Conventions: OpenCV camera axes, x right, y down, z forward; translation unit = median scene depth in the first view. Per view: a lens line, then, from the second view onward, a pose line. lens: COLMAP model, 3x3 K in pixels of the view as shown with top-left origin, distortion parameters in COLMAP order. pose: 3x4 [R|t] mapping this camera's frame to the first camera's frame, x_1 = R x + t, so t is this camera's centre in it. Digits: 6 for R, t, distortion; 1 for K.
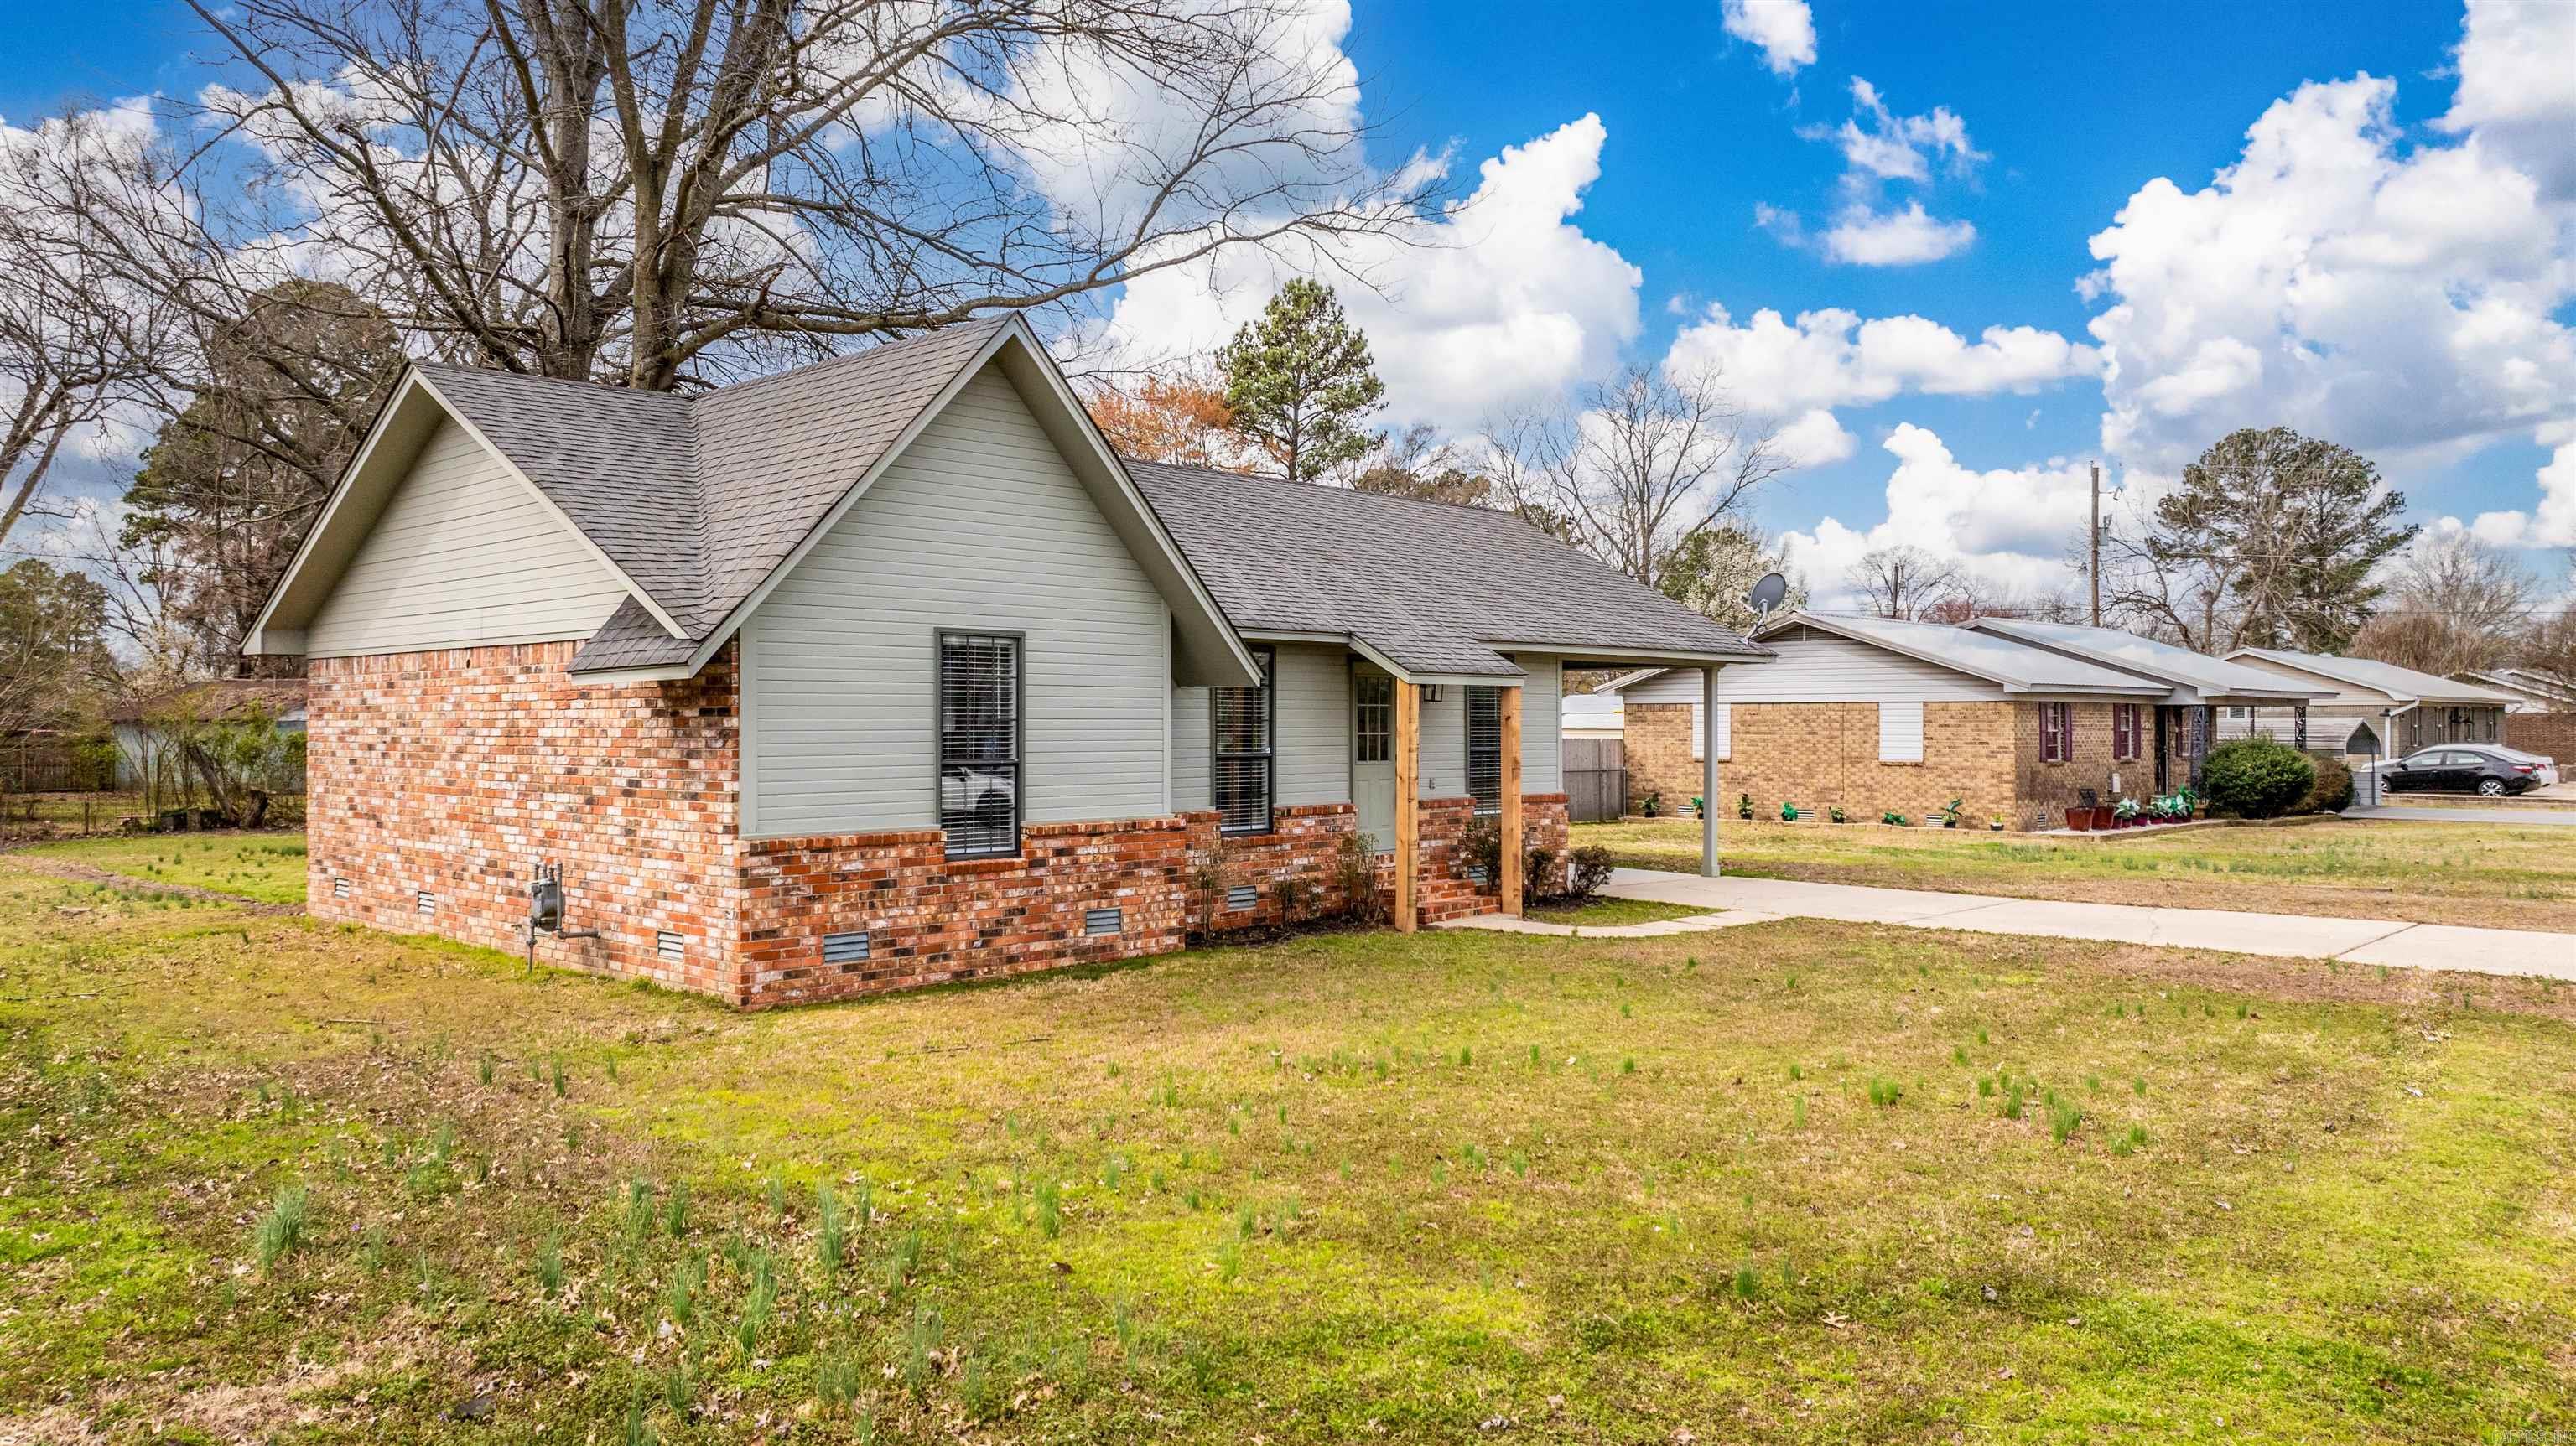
lens RADIAL K [[1797.3, 0, 1282.7], [0, 1797.3, 728.3], [0, 0, 1]] dist [-0.032529, 0.015146]
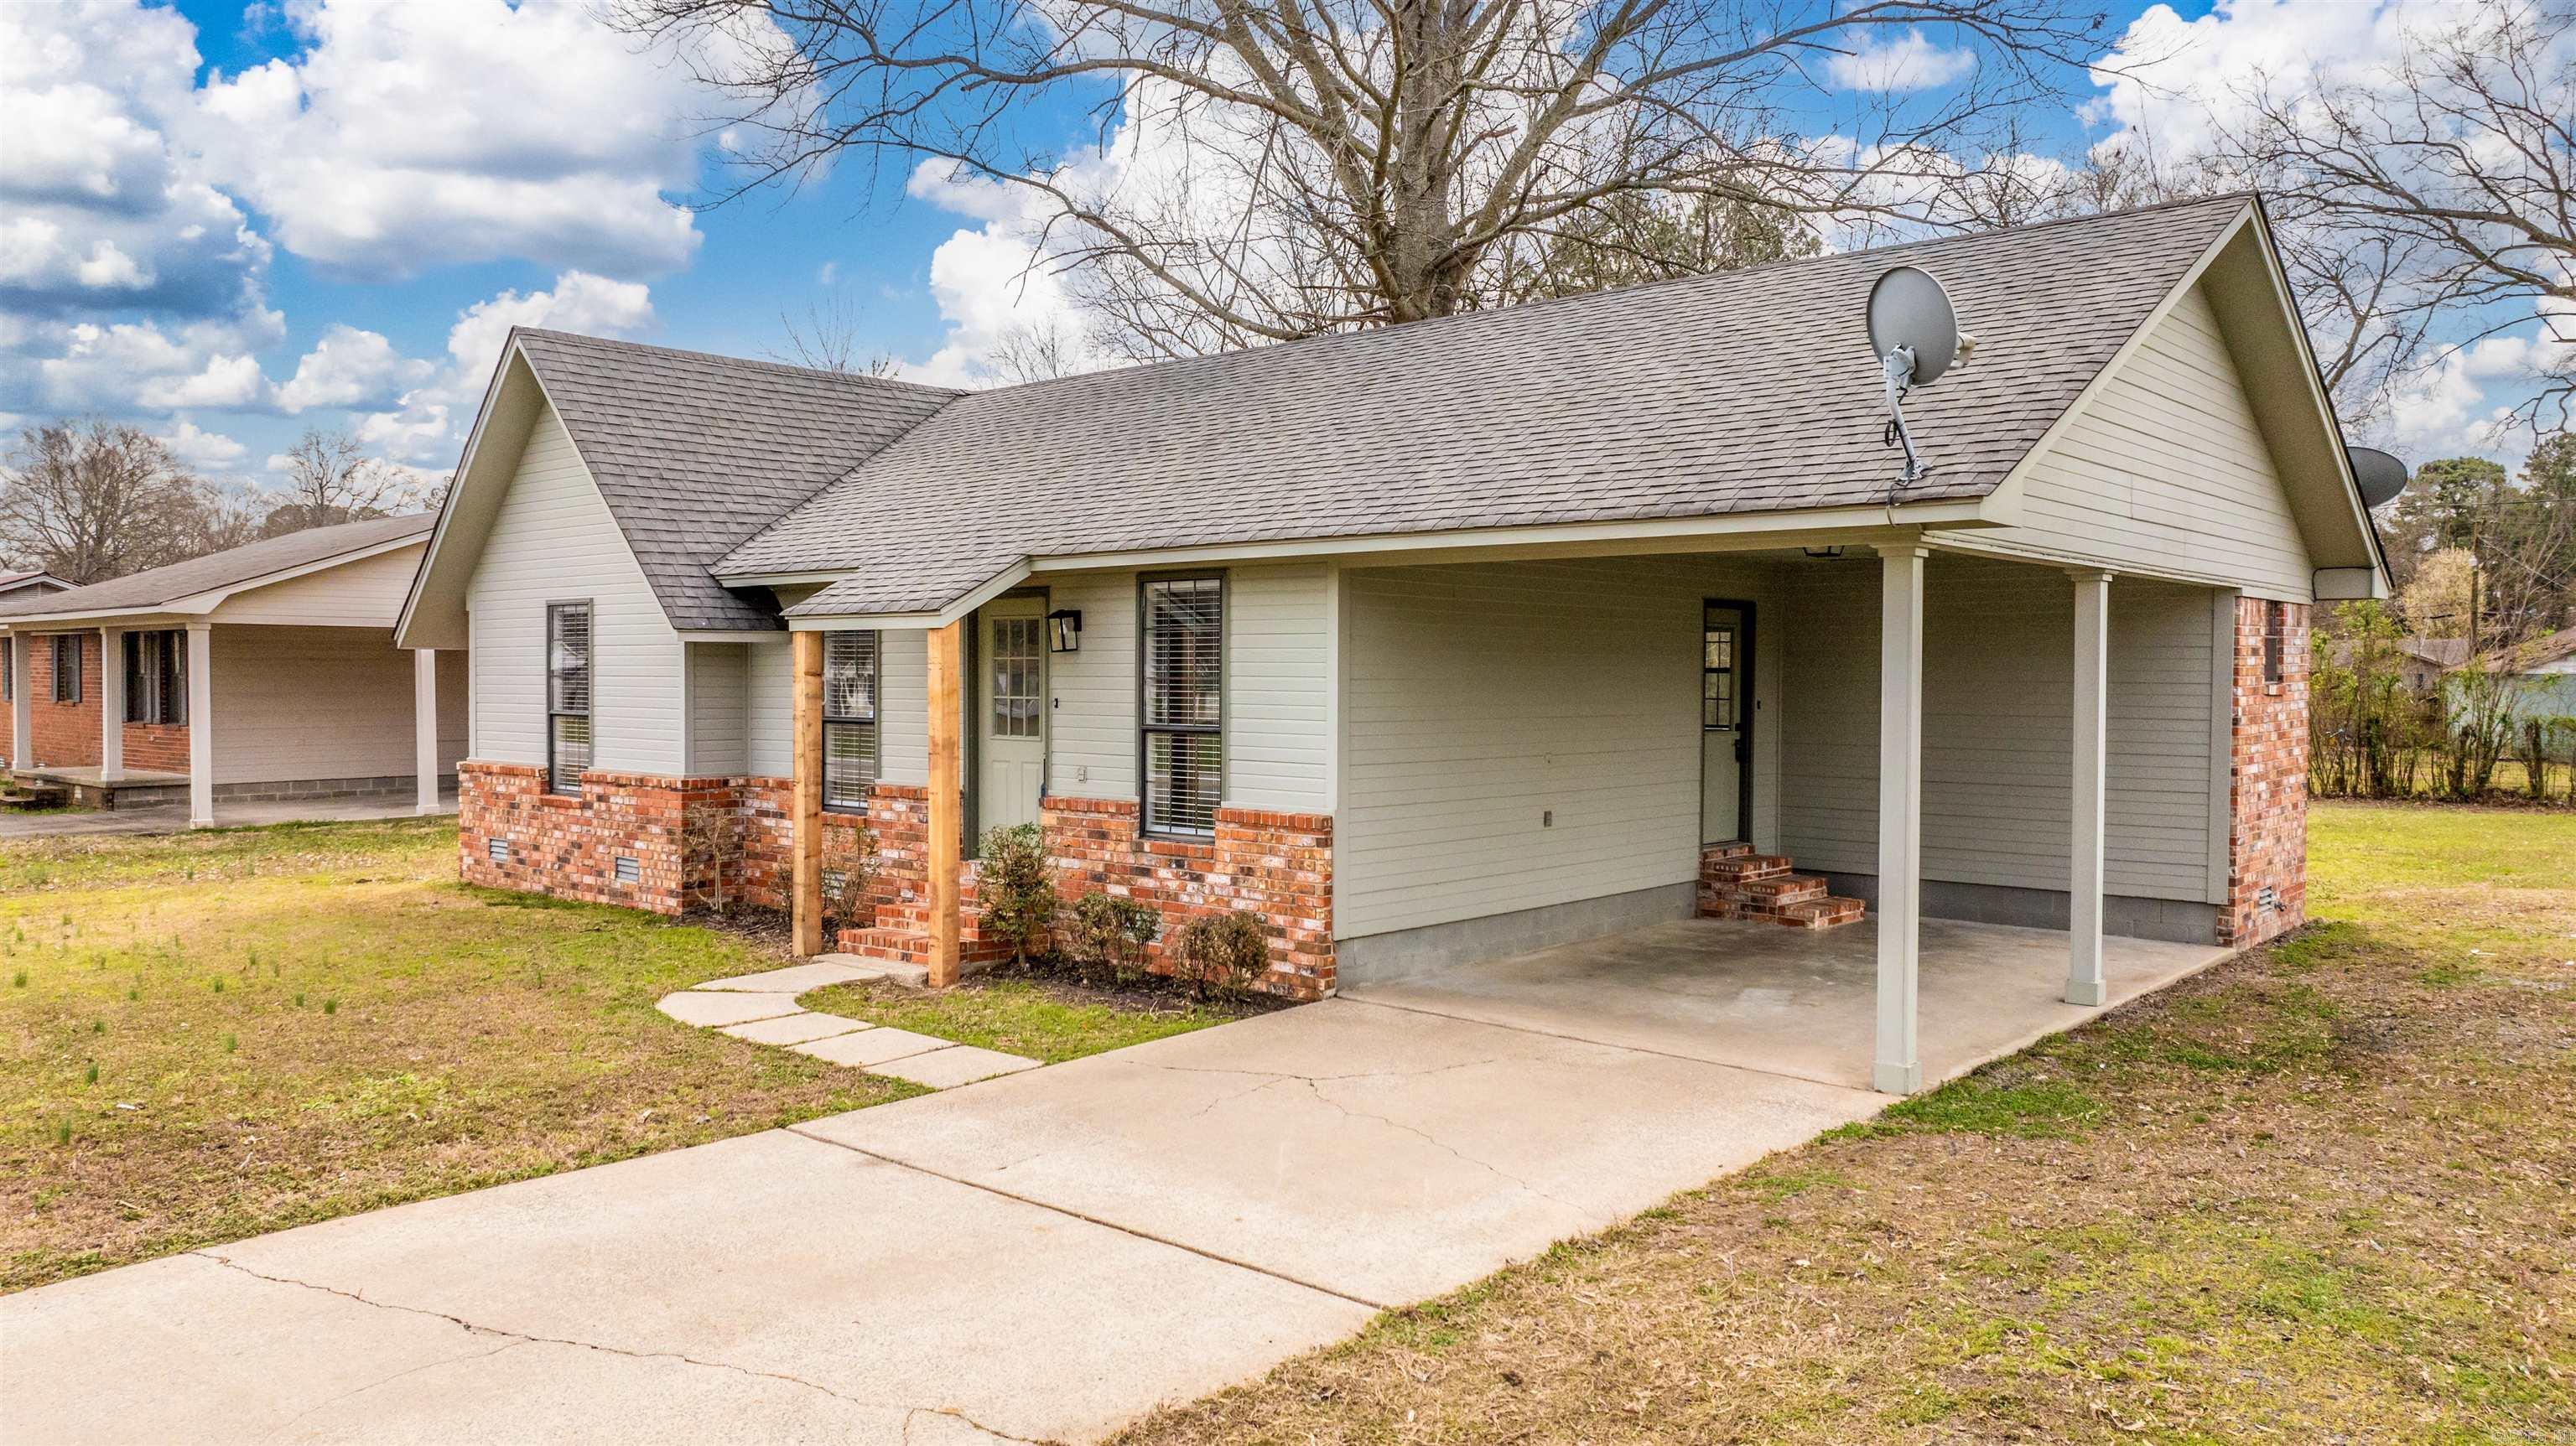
lens RADIAL K [[1797.3, 0, 1277.1], [0, 1797.3, 721.0], [0, 0, 1]] dist [-0.032529, 0.015146]
pose [[0.039107, 0.025510, -0.998909, 1.003022], [-0.005400, 0.999665, 0.025318, -0.007876], [0.999220, 0.004404, 0.039232, 1.402473]]
